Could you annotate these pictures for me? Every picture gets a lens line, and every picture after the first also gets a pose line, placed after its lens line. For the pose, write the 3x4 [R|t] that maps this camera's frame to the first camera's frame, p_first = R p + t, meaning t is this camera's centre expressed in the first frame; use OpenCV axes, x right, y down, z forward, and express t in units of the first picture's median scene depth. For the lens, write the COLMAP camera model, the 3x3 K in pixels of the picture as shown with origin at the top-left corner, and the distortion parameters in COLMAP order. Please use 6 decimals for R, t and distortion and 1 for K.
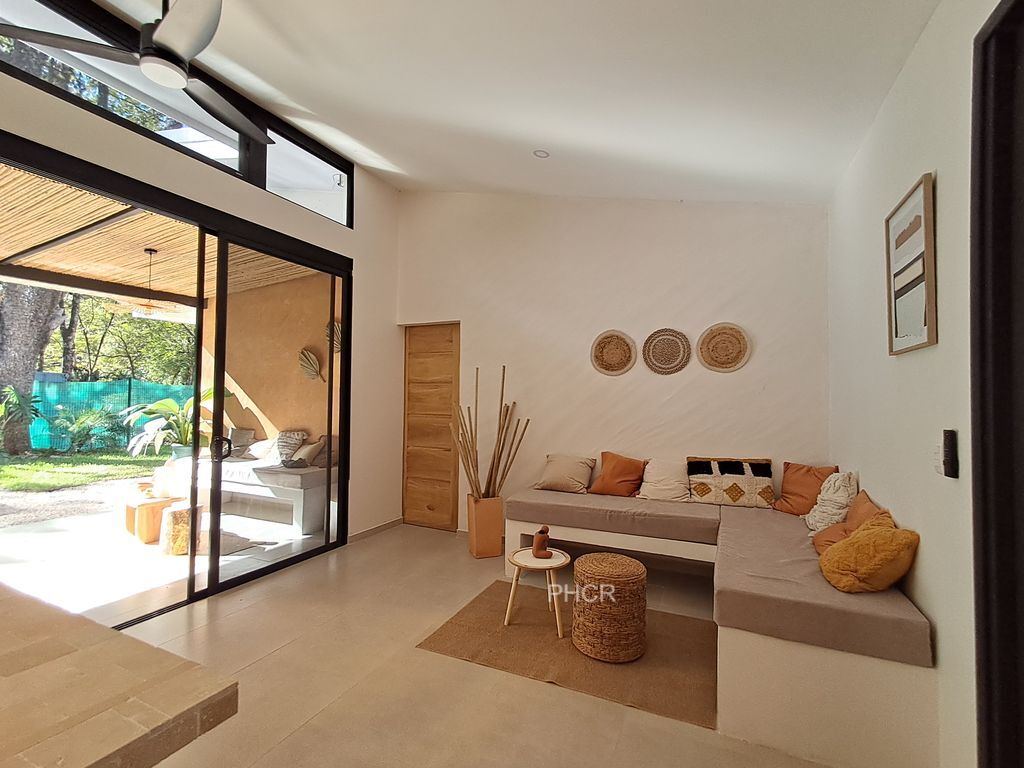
lens RADIAL K [[463.4, 0, 513.1], [0, 463.4, 386.8], [0, 0, 1]] dist [-0.020310, 0.020815]
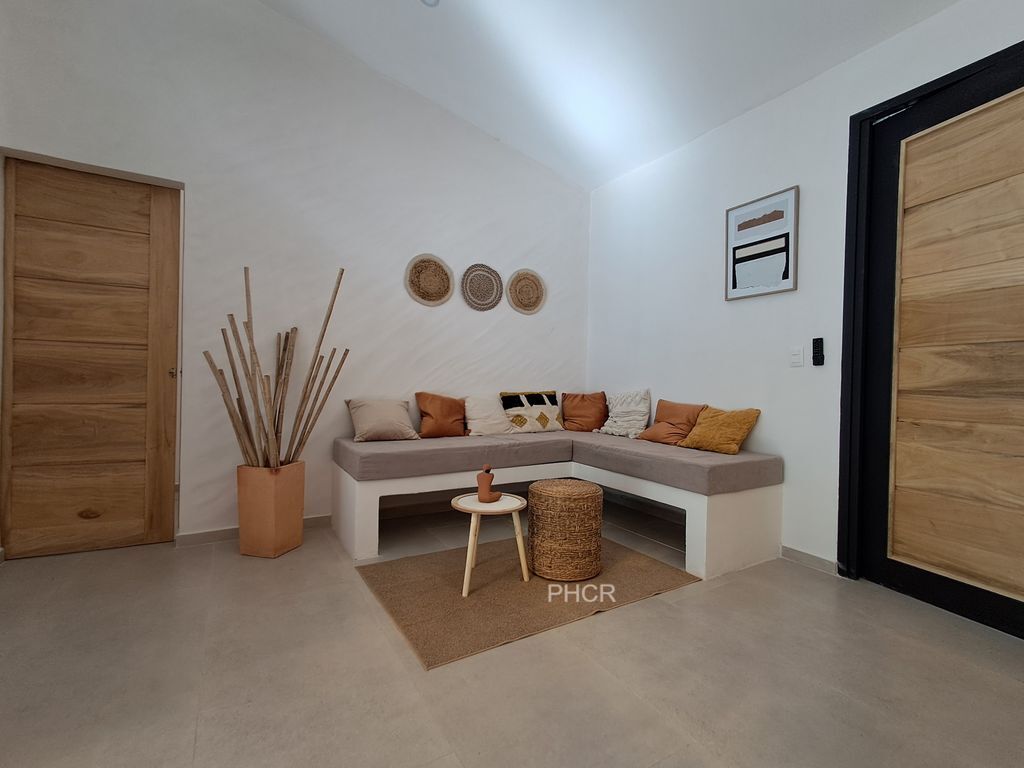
lens RADIAL K [[463.4, 0, 513.1], [0, 463.4, 386.8], [0, 0, 1]] dist [-0.020310, 0.020815]
pose [[0.565933, -0.007646, 0.824416, -0.444615], [-0.033891, 0.998896, 0.032529, 0.100495], [-0.823754, -0.046350, 0.565049, 0.375867]]
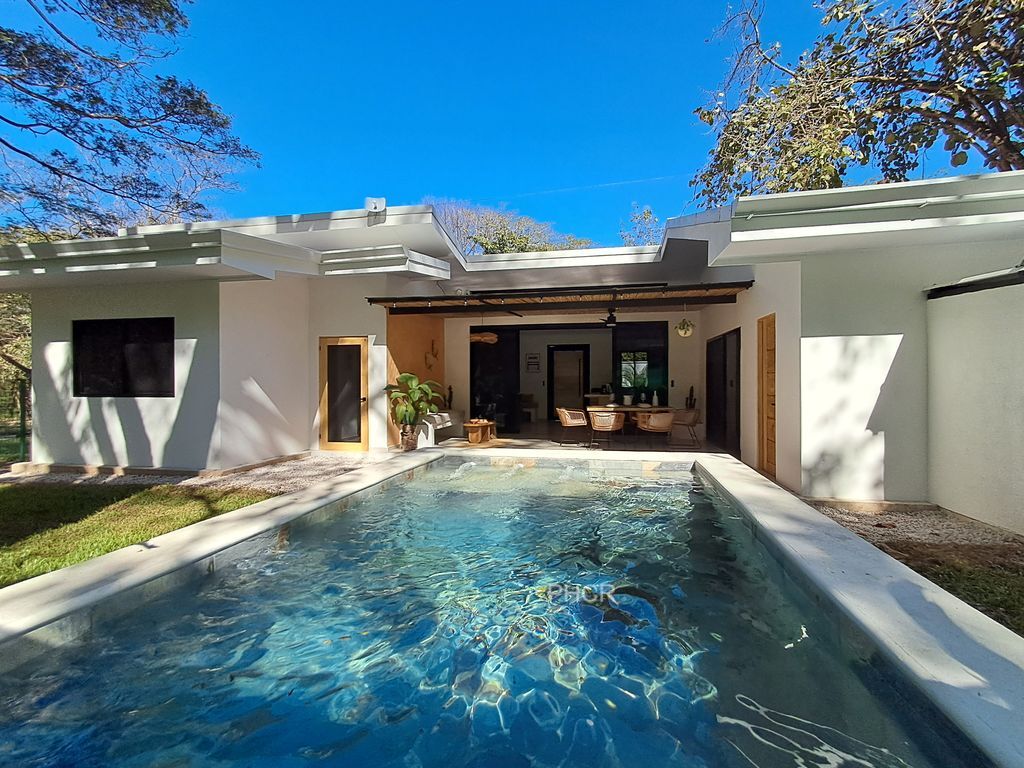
lens RADIAL K [[463.4, 0, 513.1], [0, 463.4, 386.8], [0, 0, 1]] dist [-0.020310, 0.020815]
pose [[-0.240377, -0.013467, 0.970586, -3.441640], [-0.019419, 0.999770, 0.009062, 0.053457], [-0.970485, -0.016670, -0.240583, 1.603747]]
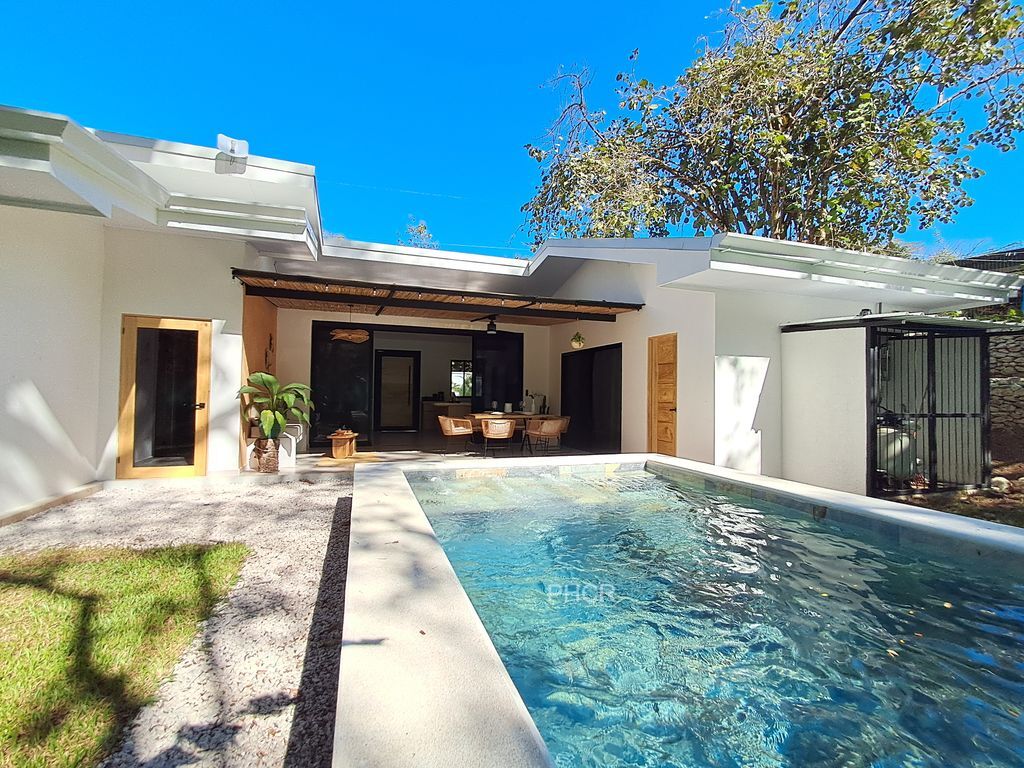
lens RADIAL K [[463.4, 0, 513.1], [0, 463.4, 386.8], [0, 0, 1]] dist [-0.020310, 0.020815]
pose [[-0.701493, -0.001418, 0.712675, -3.021334], [-0.032792, 0.999003, -0.030290, 0.094745], [-0.711922, -0.044618, -0.700840, 2.130453]]
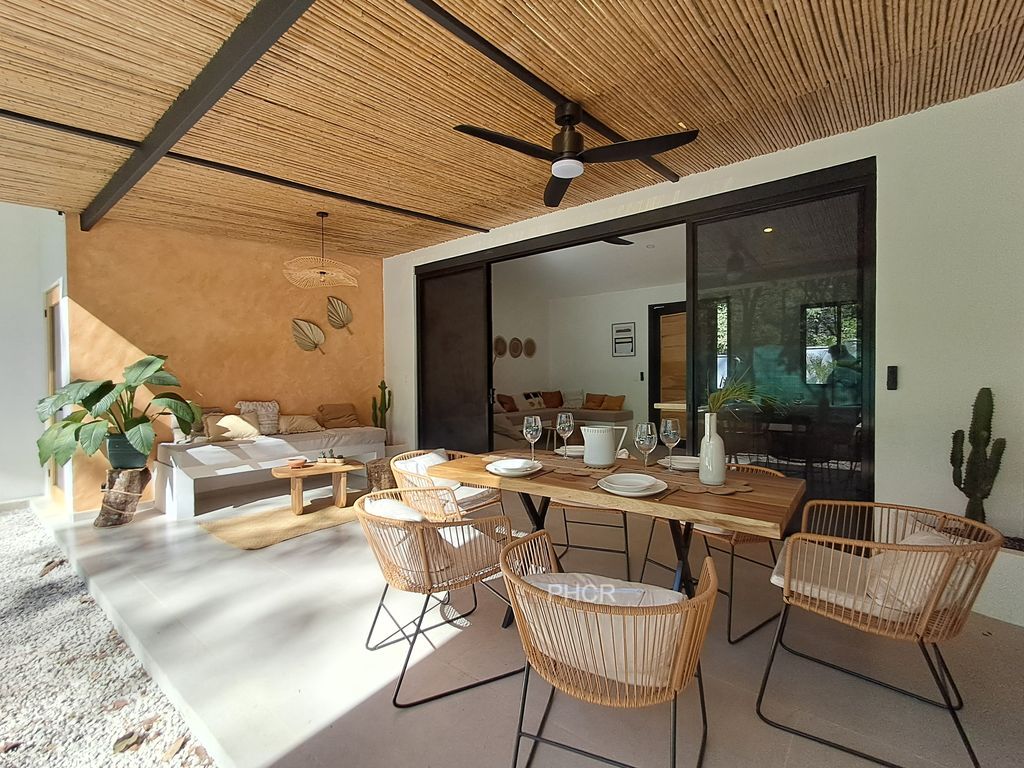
lens RADIAL K [[463.4, 0, 513.1], [0, 463.4, 386.8], [0, 0, 1]] dist [-0.020310, 0.020815]
pose [[0.258597, -0.030290, 0.965510, -1.886973], [-0.012574, 0.999318, 0.034718, 0.037243], [-0.965903, -0.021119, 0.258040, 0.414898]]
